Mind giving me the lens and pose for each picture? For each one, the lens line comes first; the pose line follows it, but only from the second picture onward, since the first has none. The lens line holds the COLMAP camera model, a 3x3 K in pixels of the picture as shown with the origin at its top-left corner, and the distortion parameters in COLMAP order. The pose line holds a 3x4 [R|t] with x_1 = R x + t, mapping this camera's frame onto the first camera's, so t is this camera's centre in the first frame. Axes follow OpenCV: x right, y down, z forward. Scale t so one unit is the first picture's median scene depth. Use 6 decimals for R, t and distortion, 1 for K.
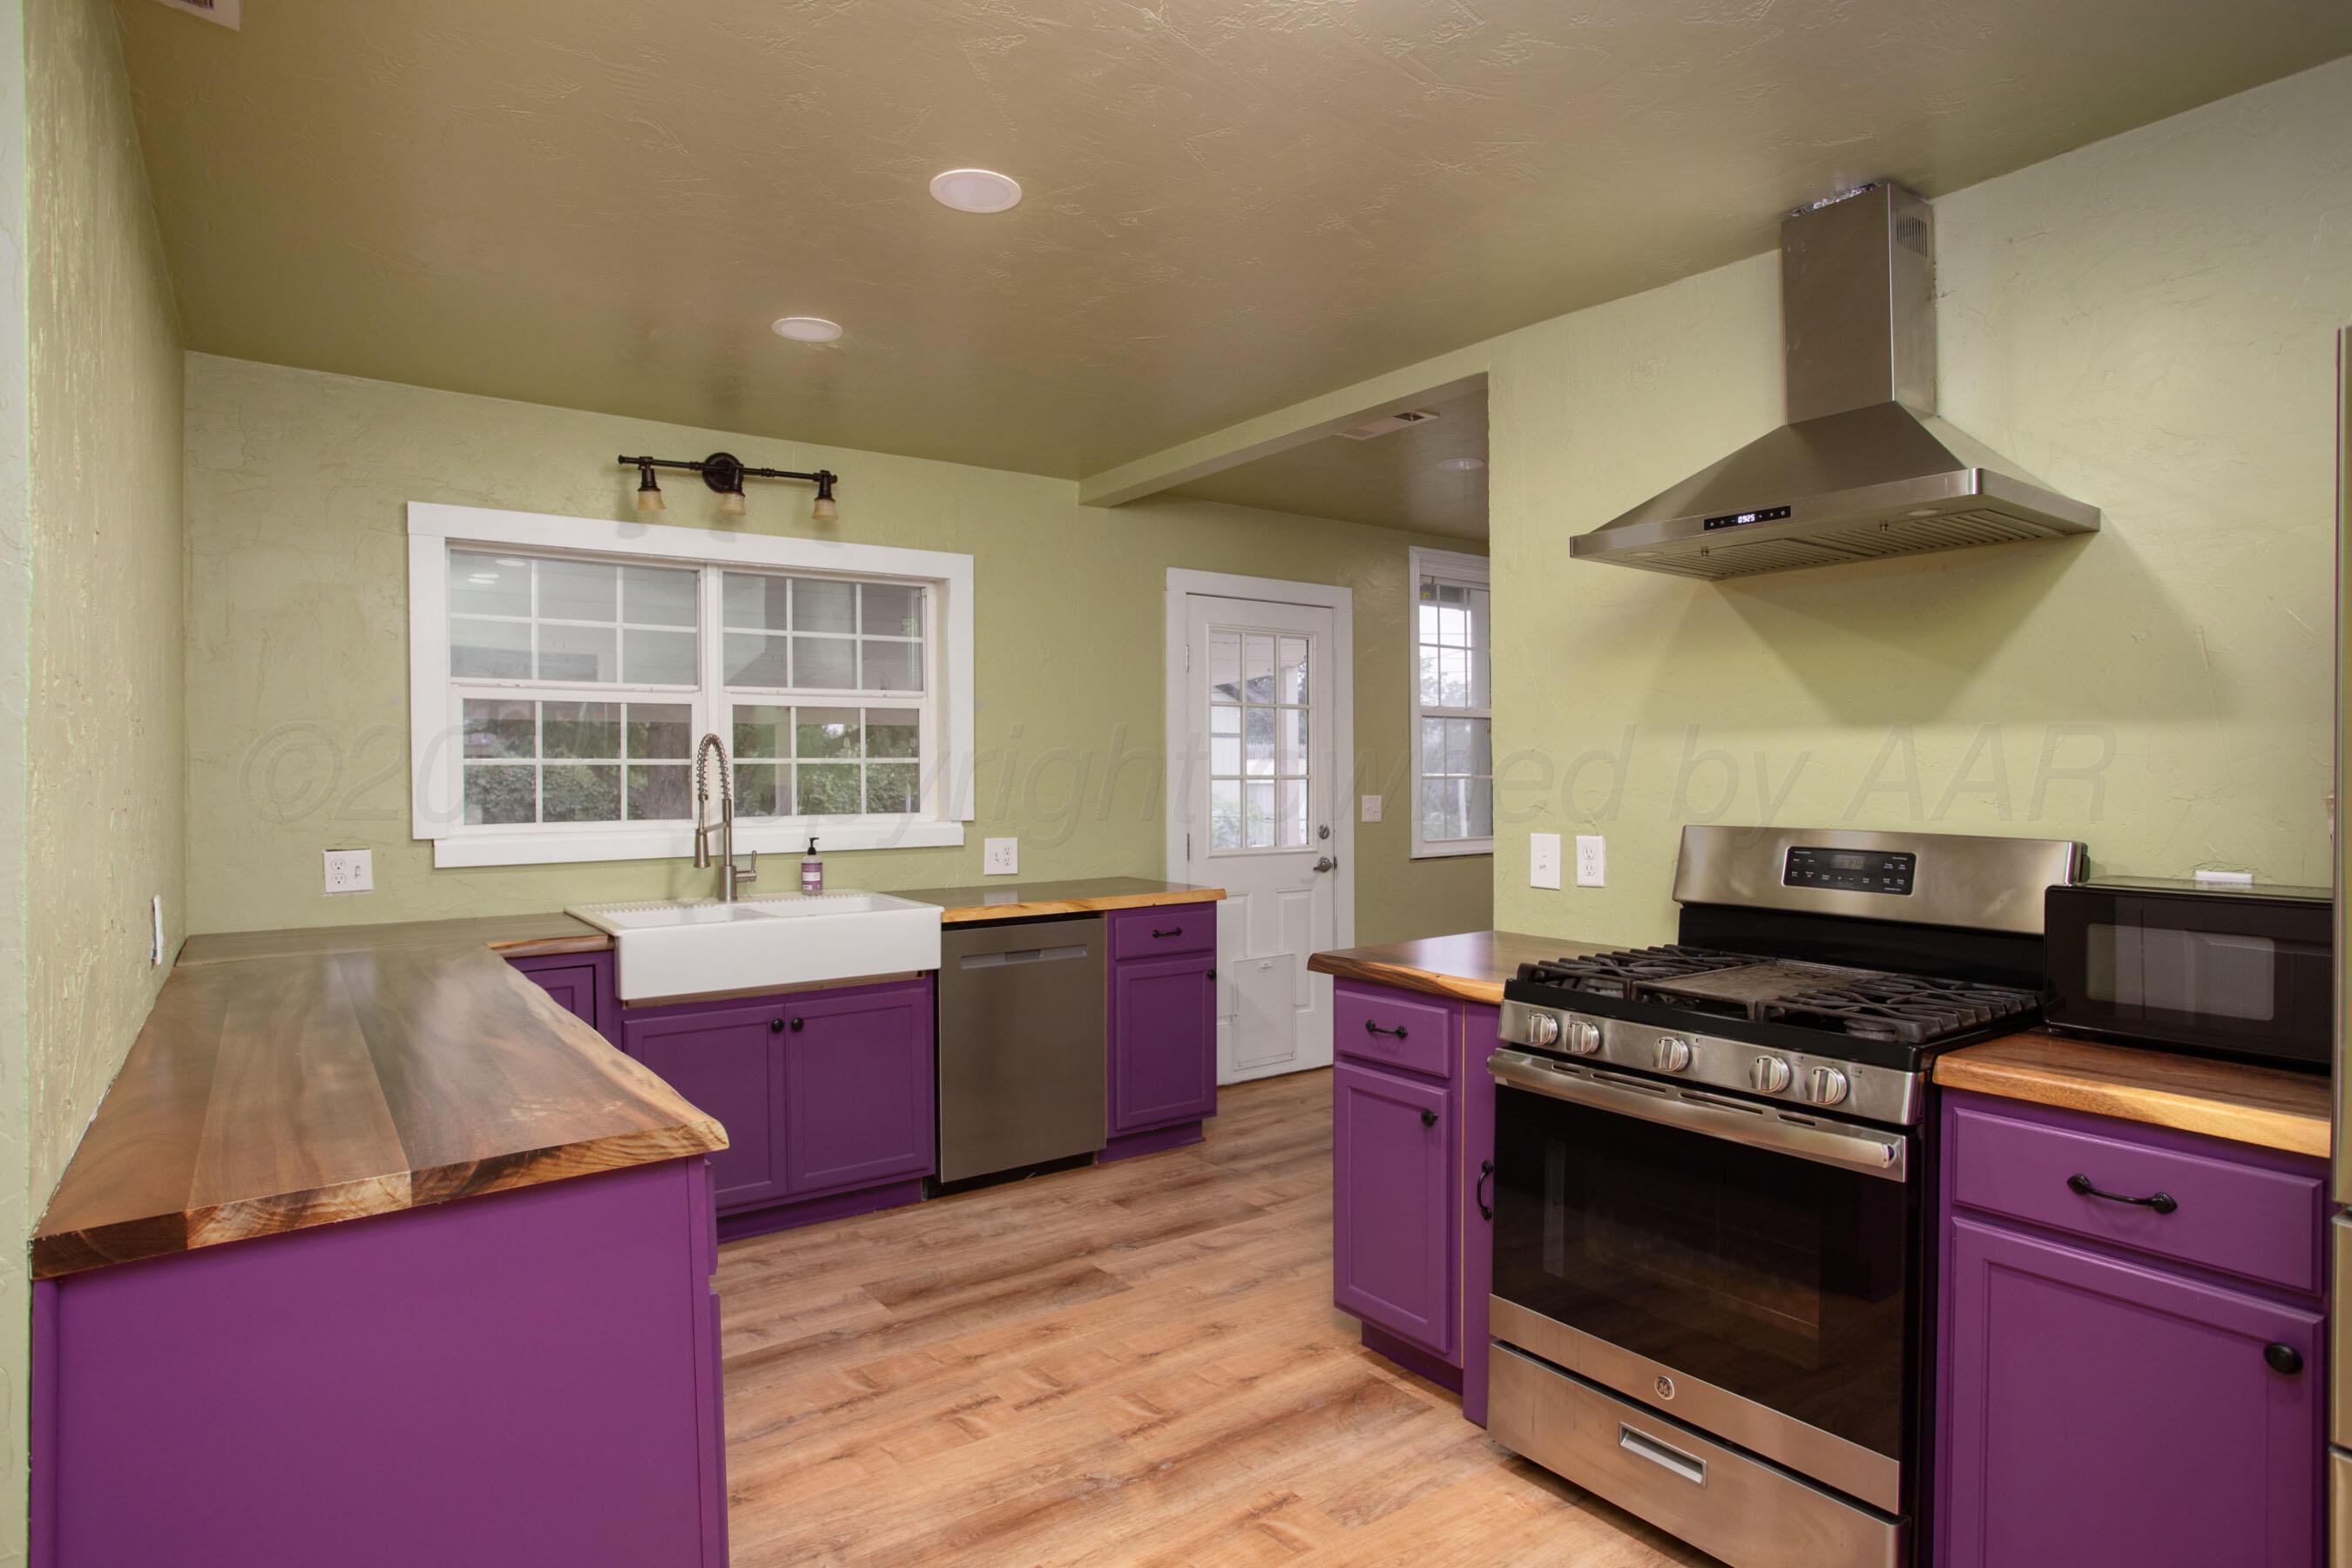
lens RADIAL K [[1284.3, 0, 1178.0], [0, 1284.3, 808.7], [0, 0, 1]] dist [-0.002067, -0.001026]
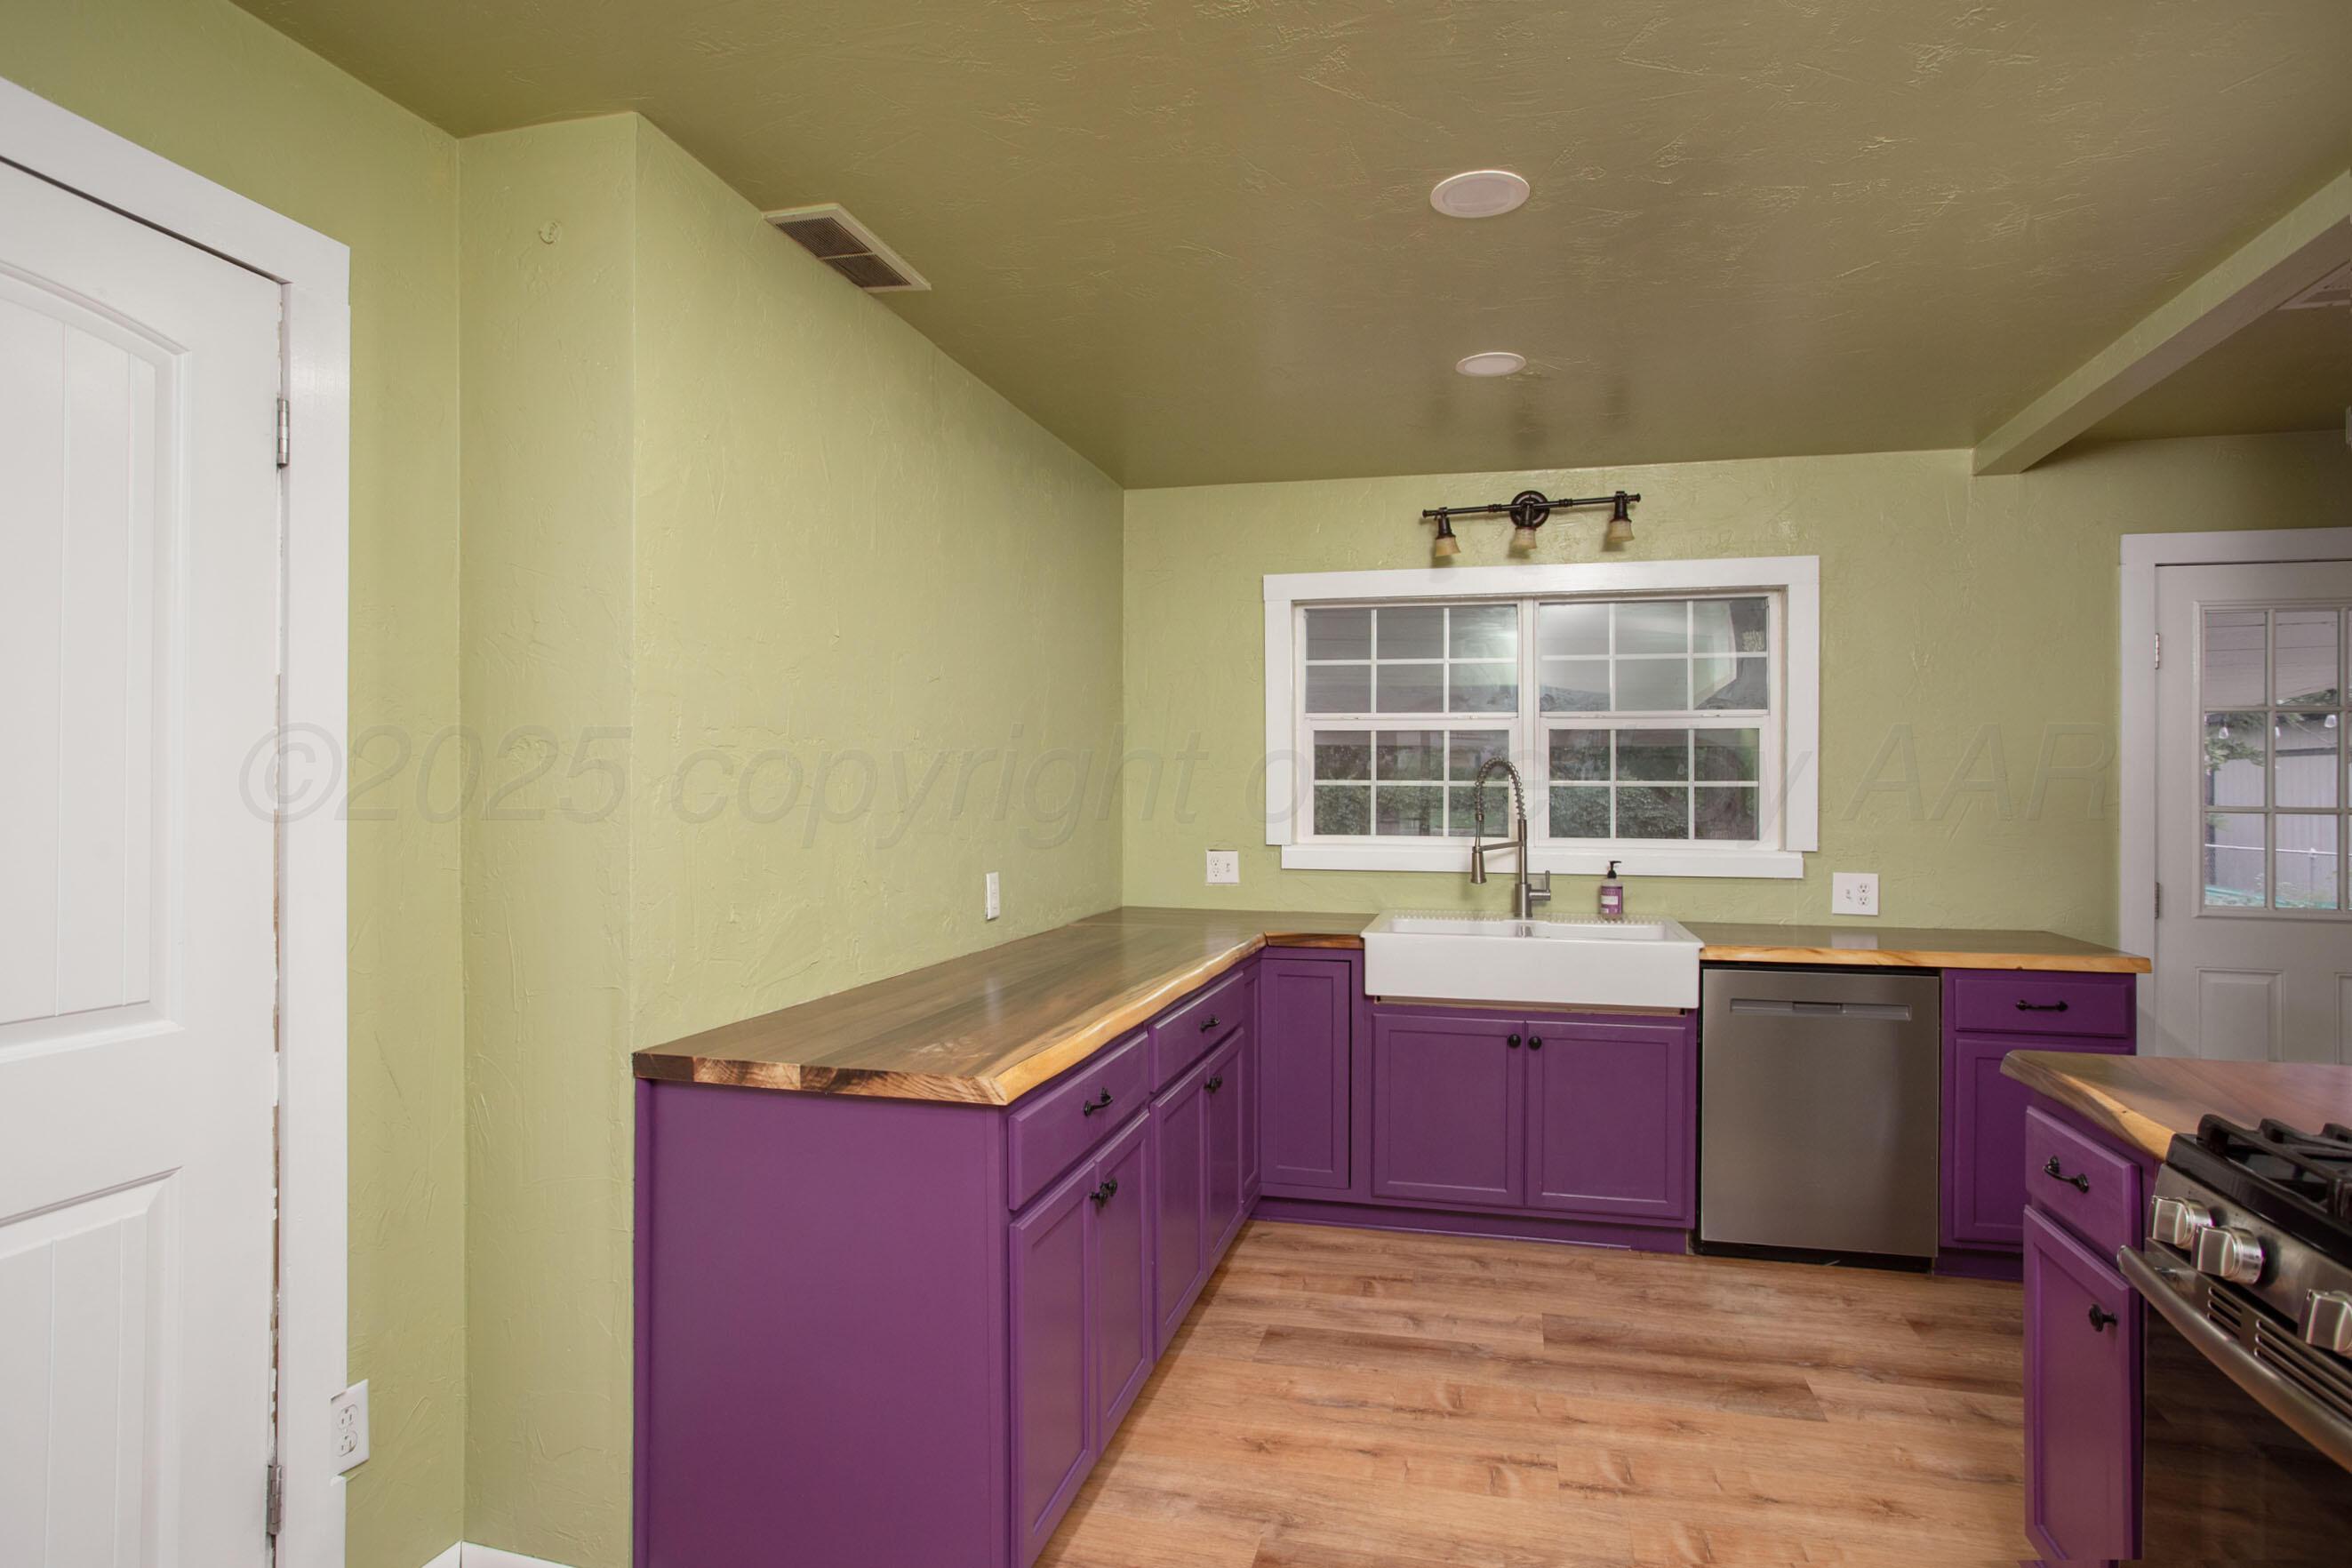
lens RADIAL K [[1237.0, 0, 1220.2], [0, 1237.0, 808.9], [0, 0, 1]] dist [-0.071901, 0.055437]
pose [[0.660525, 0.020288, -0.750530, 0.252923], [-0.032716, 0.999463, -0.001776, -0.006715], [0.750091, 0.025728, 0.660834, 0.160633]]
